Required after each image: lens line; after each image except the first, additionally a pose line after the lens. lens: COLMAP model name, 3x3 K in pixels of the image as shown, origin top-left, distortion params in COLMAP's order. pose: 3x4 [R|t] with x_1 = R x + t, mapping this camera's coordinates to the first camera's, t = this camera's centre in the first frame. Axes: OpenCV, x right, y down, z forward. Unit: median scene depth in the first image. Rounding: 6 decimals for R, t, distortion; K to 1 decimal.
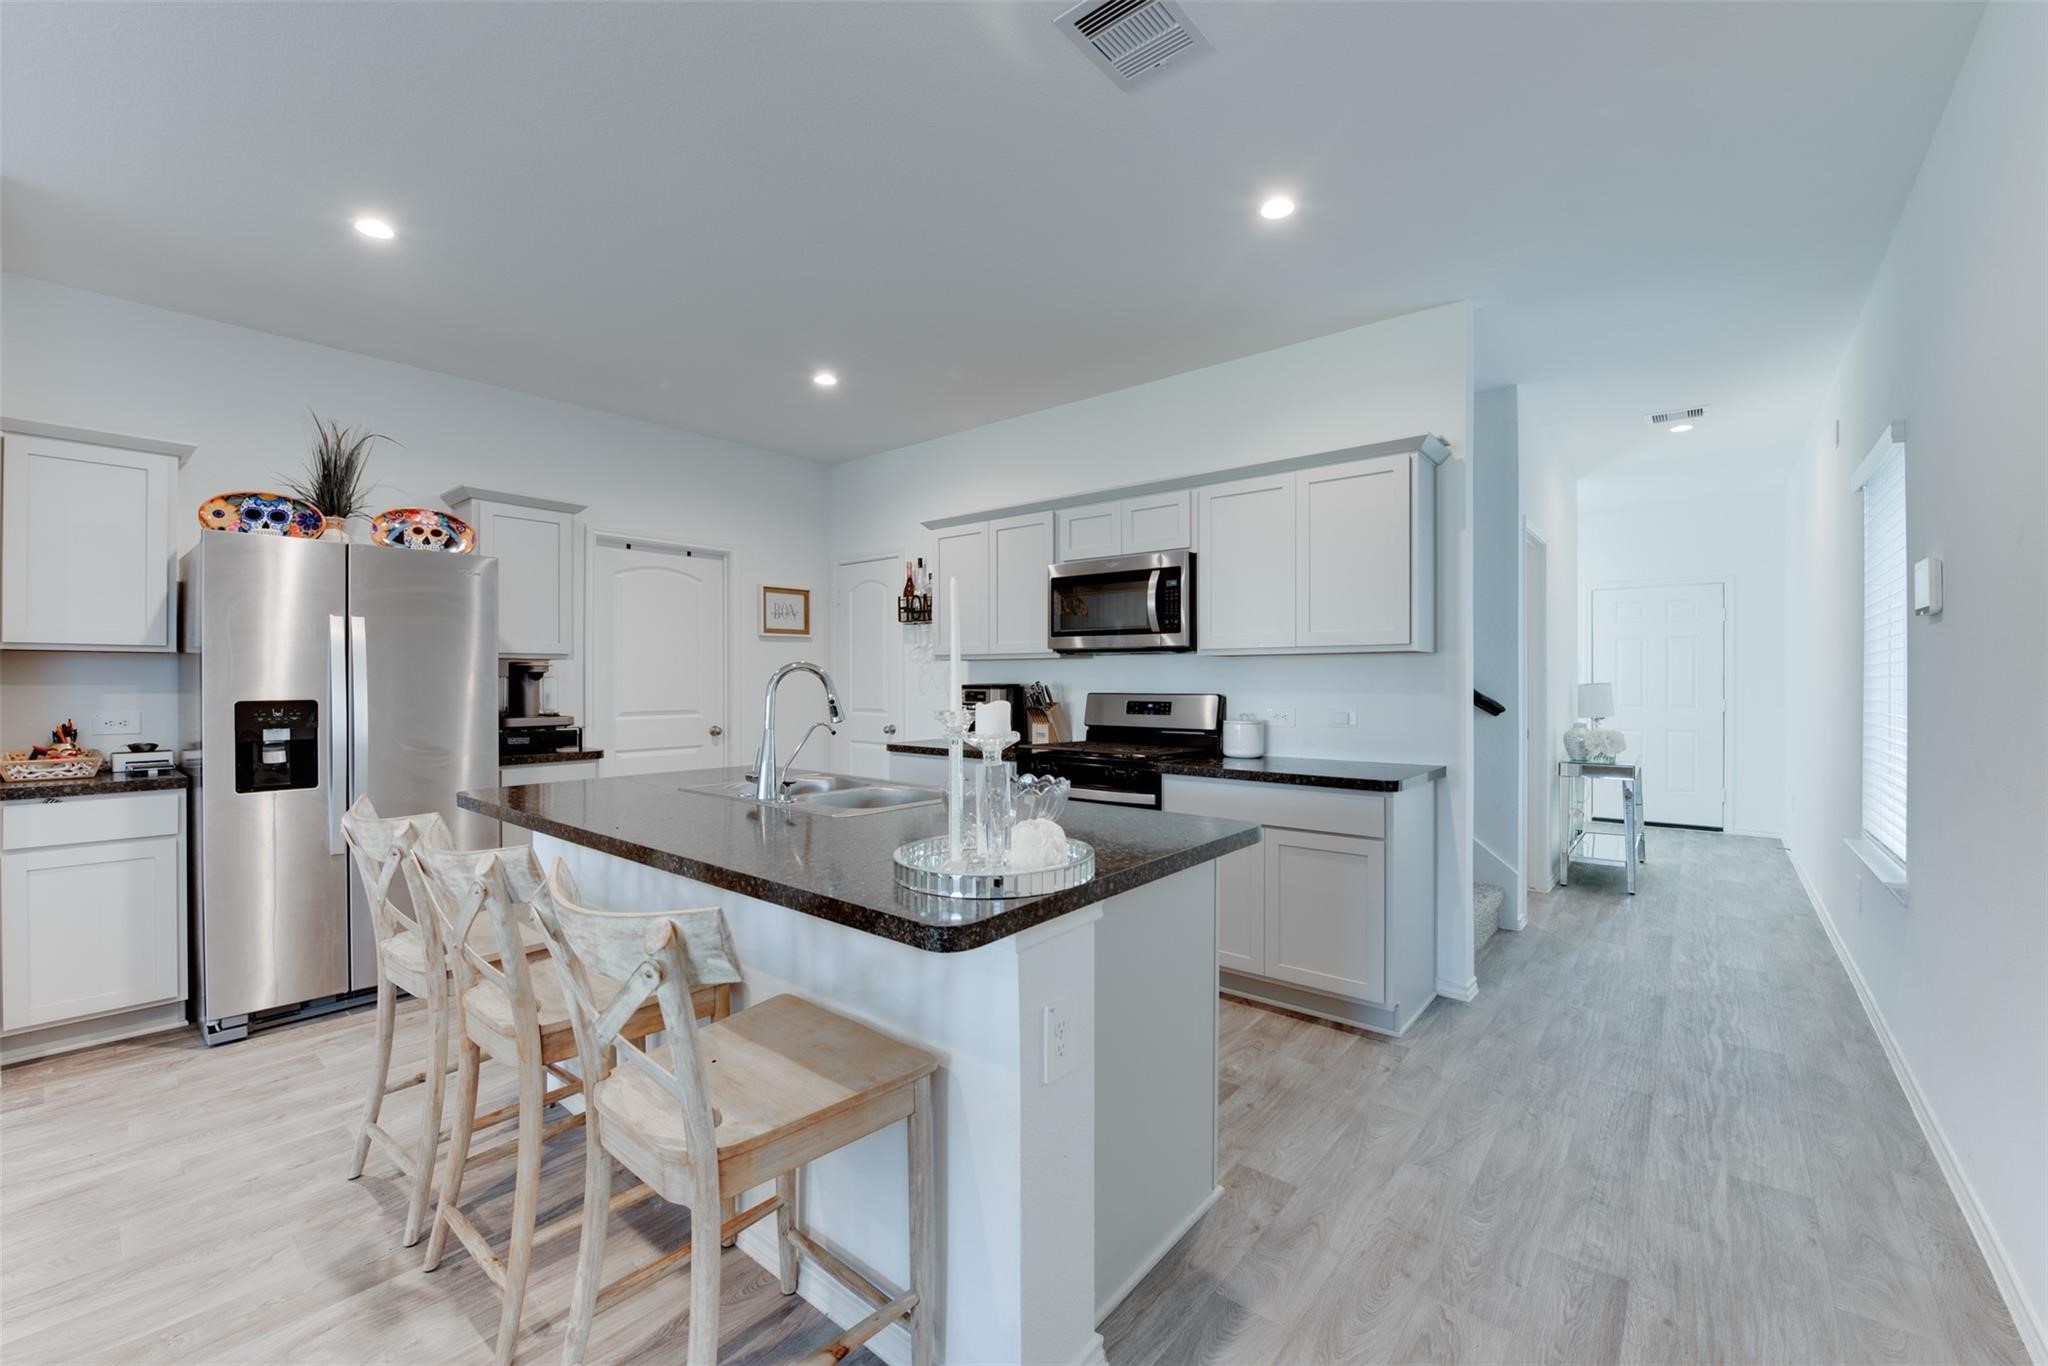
lens RADIAL K [[829.4, 0, 1030.4], [0, 829.4, 683.4], [0, 0, 1]] dist [-0.002313, -0.001391]
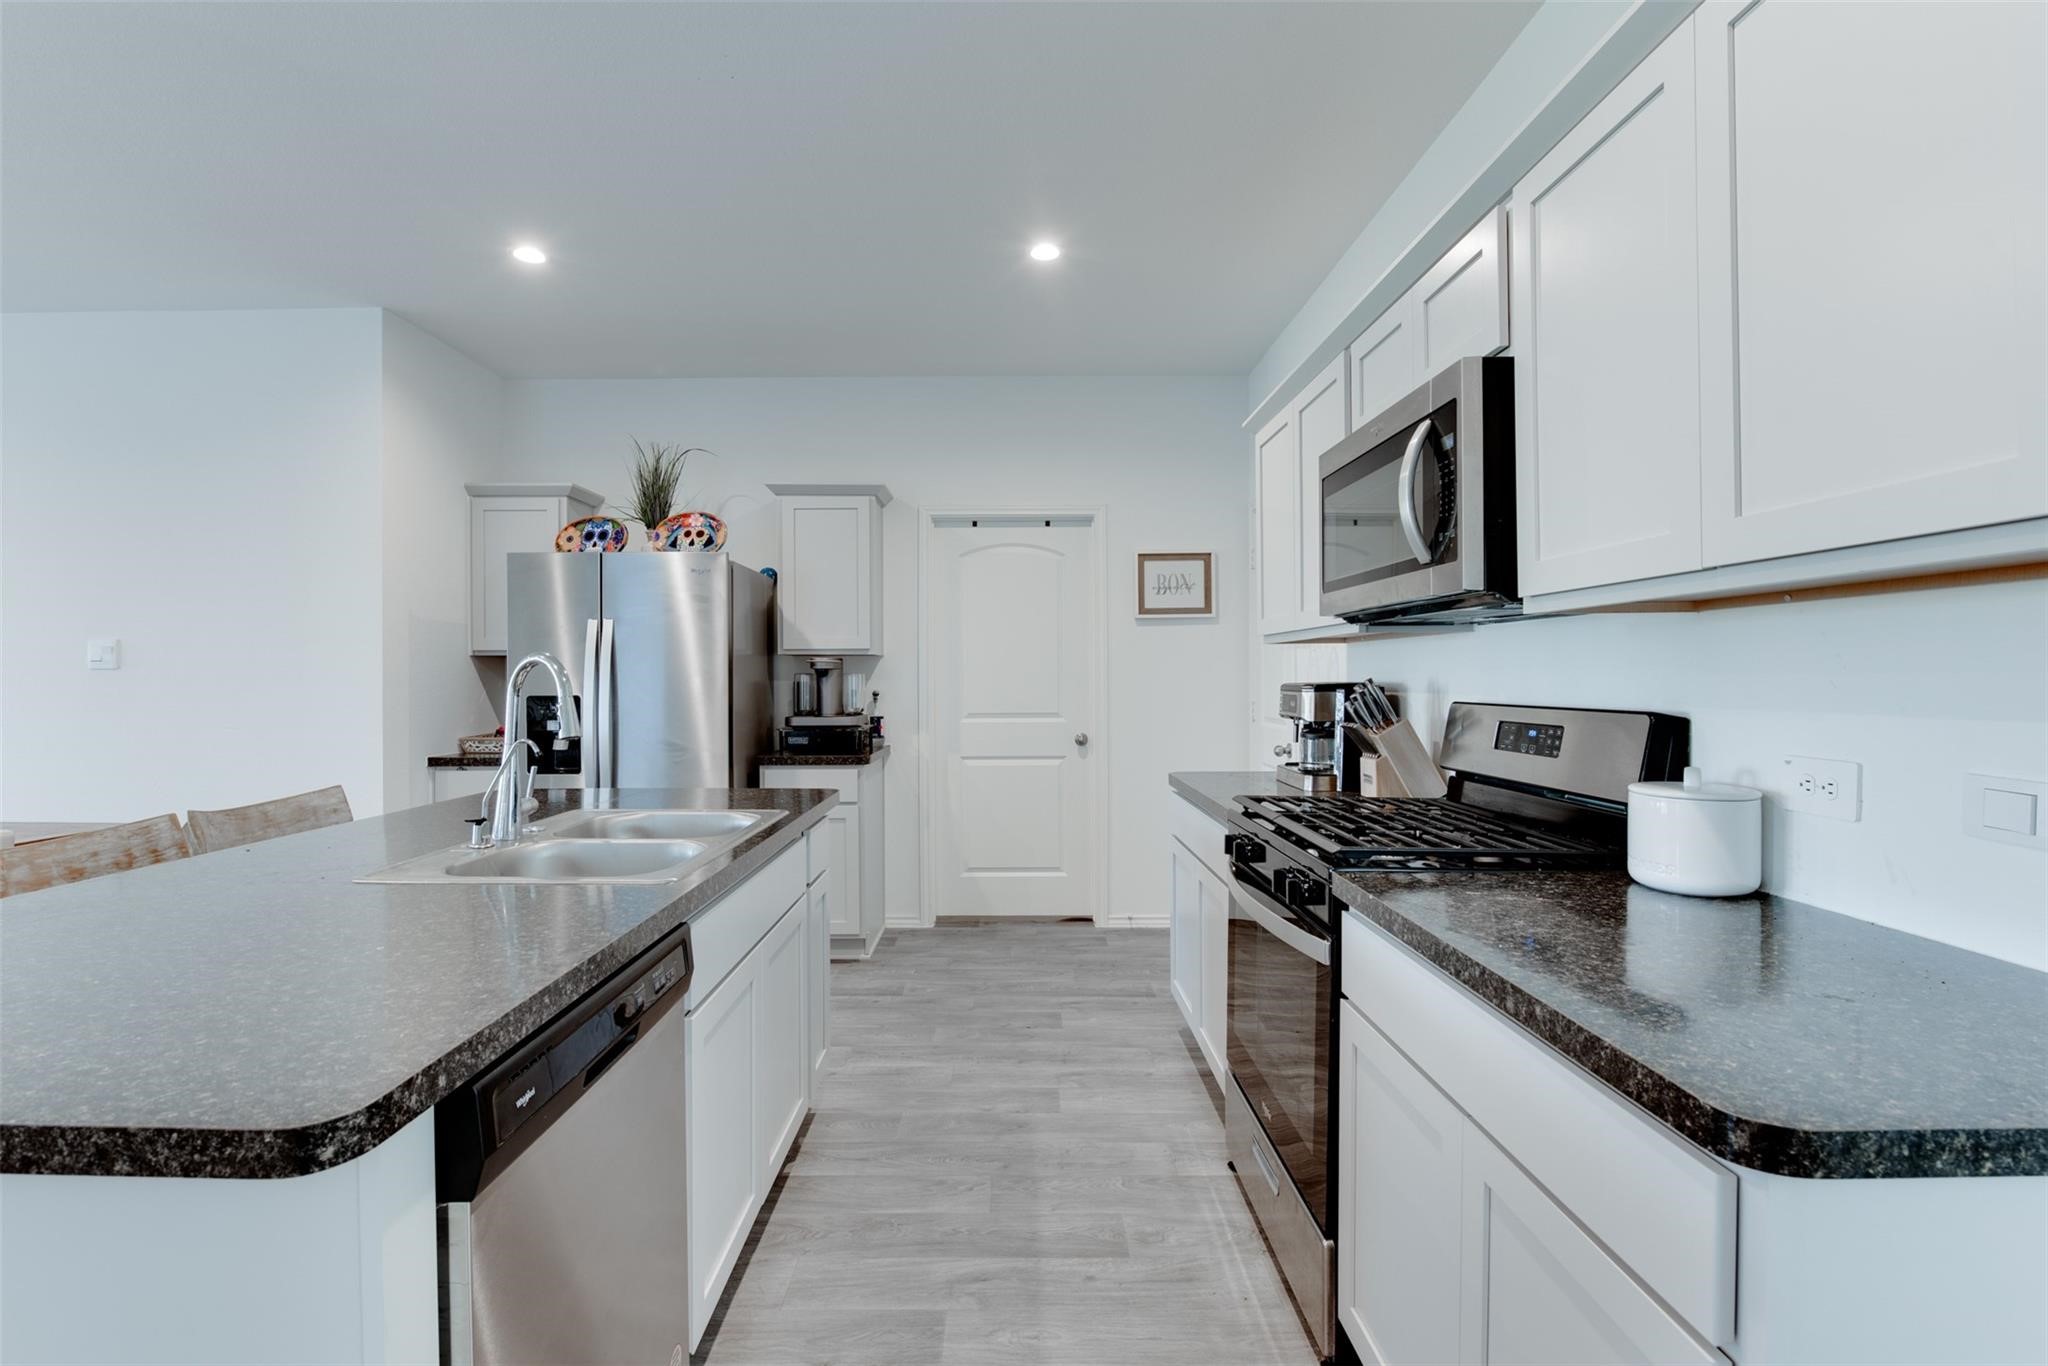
lens RADIAL K [[947.8, 0, 1005.9], [0, 947.8, 639.8], [0, 0, 1]] dist [0.013423, -0.000004]
pose [[0.631939, -0.031541, -0.774376, 0.362256], [-0.001129, 0.999133, -0.041617, -0.001410], [0.775017, 0.027173, 0.631356, 0.466072]]
